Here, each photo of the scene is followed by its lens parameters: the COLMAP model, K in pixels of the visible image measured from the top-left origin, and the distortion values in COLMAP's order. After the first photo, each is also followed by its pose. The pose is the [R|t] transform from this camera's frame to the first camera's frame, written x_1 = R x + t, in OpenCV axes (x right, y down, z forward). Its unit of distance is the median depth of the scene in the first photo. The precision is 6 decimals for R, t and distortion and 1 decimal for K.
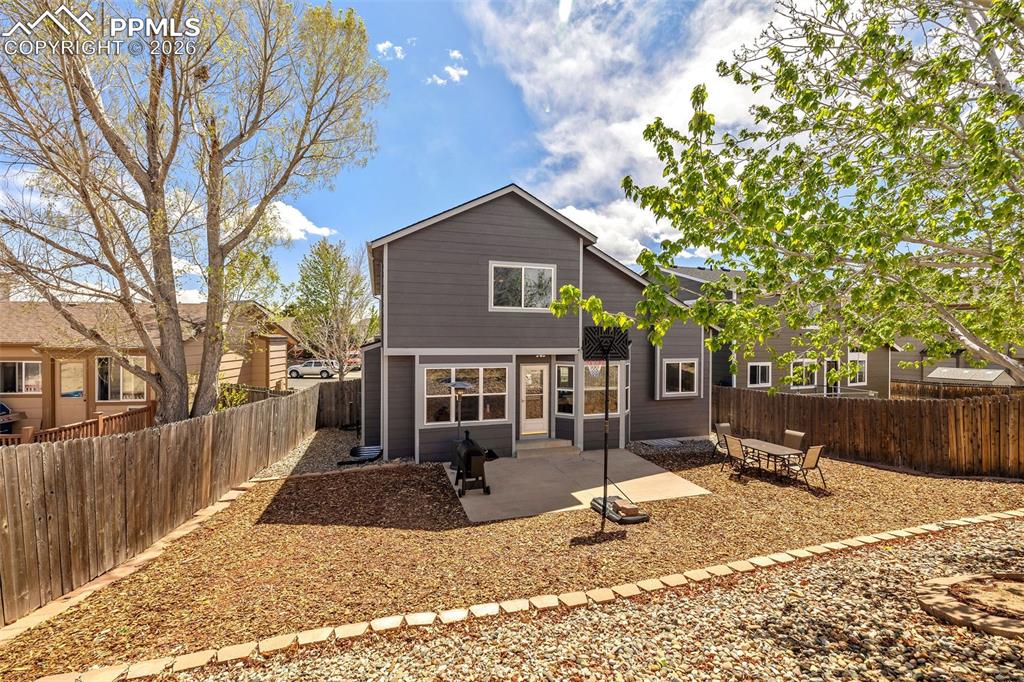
lens RADIAL K [[438.2, 0, 515.3], [0, 438.2, 341.7], [0, 0, 1]] dist [-0.000499, 0.000283]
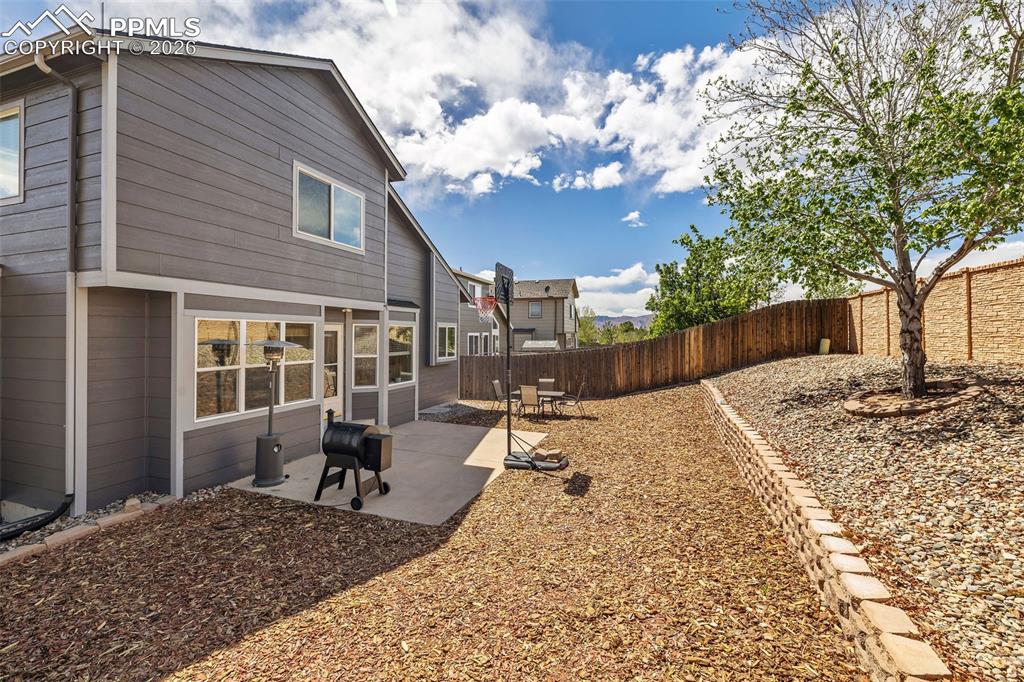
lens RADIAL K [[438.2, 0, 511.3], [0, 438.2, 334.5], [0, 0, 1]] dist [-0.000499, 0.000283]
pose [[0.596954, -0.002723, 0.802271, -0.401088], [0.012498, 0.999904, -0.005906, 0.087804], [-0.802178, 0.013553, 0.596931, 0.356595]]
